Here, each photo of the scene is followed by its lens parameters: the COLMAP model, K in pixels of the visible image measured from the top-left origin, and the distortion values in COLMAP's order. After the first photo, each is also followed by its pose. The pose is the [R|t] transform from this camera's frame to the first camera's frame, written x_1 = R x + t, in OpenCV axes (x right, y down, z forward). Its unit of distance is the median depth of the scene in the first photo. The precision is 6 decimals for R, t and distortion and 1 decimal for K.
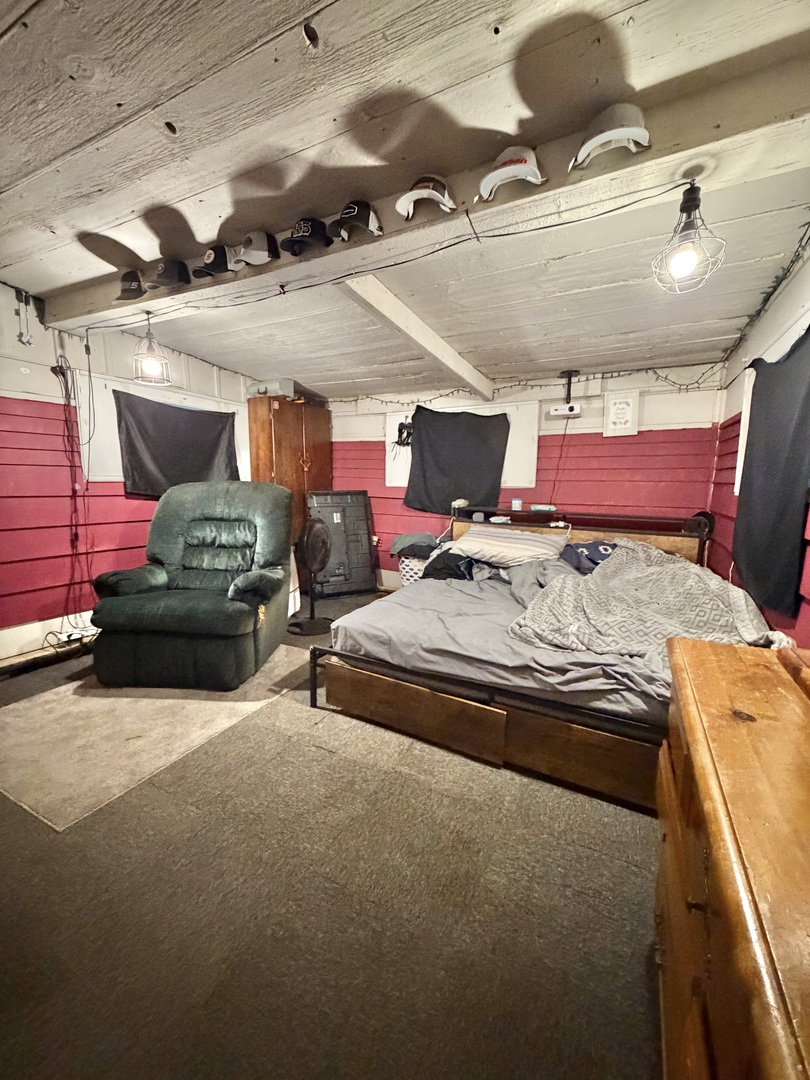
lens RADIAL K [[432.3, 0, 403.6], [0, 432.3, 539.2], [0, 0, 1]] dist [-0.001120, 0.000136]
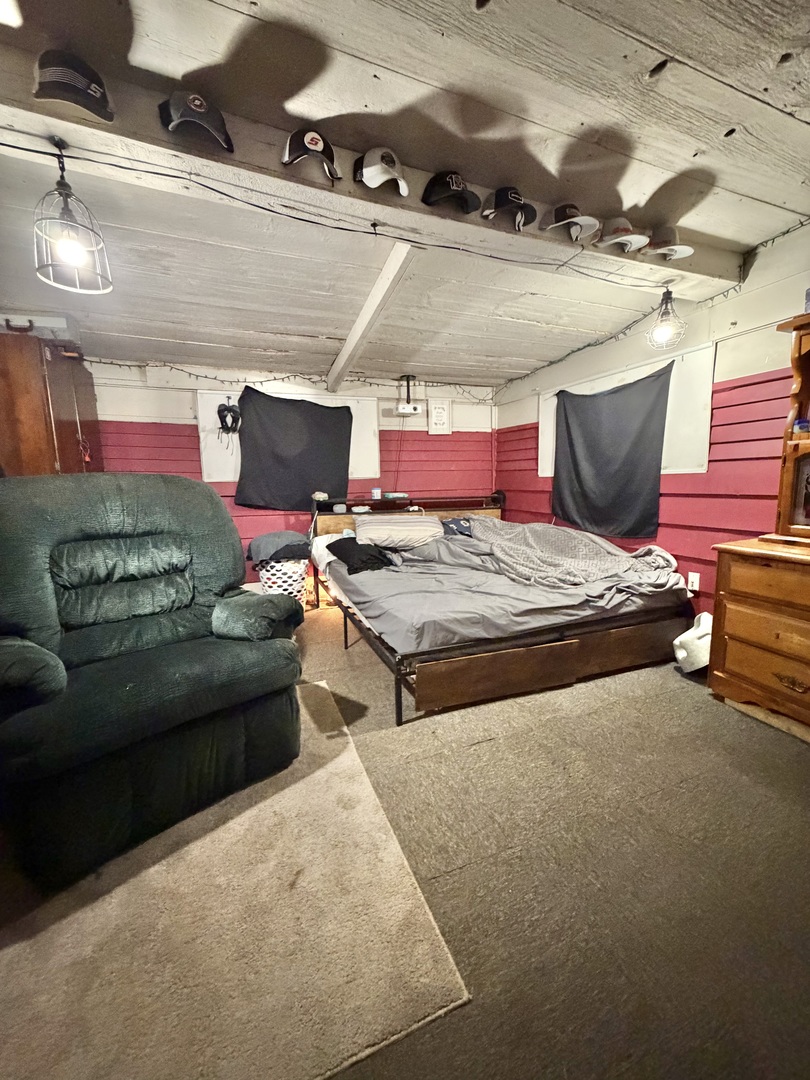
lens RADIAL K [[432.3, 0, 408.7], [0, 432.3, 539.9], [0, 0, 1]] dist [-0.001120, 0.000136]
pose [[0.651260, -0.126825, 0.748182, -0.615705], [0.125314, 0.990373, 0.058799, -0.024316], [-0.748436, 0.055465, 0.660883, 0.296299]]
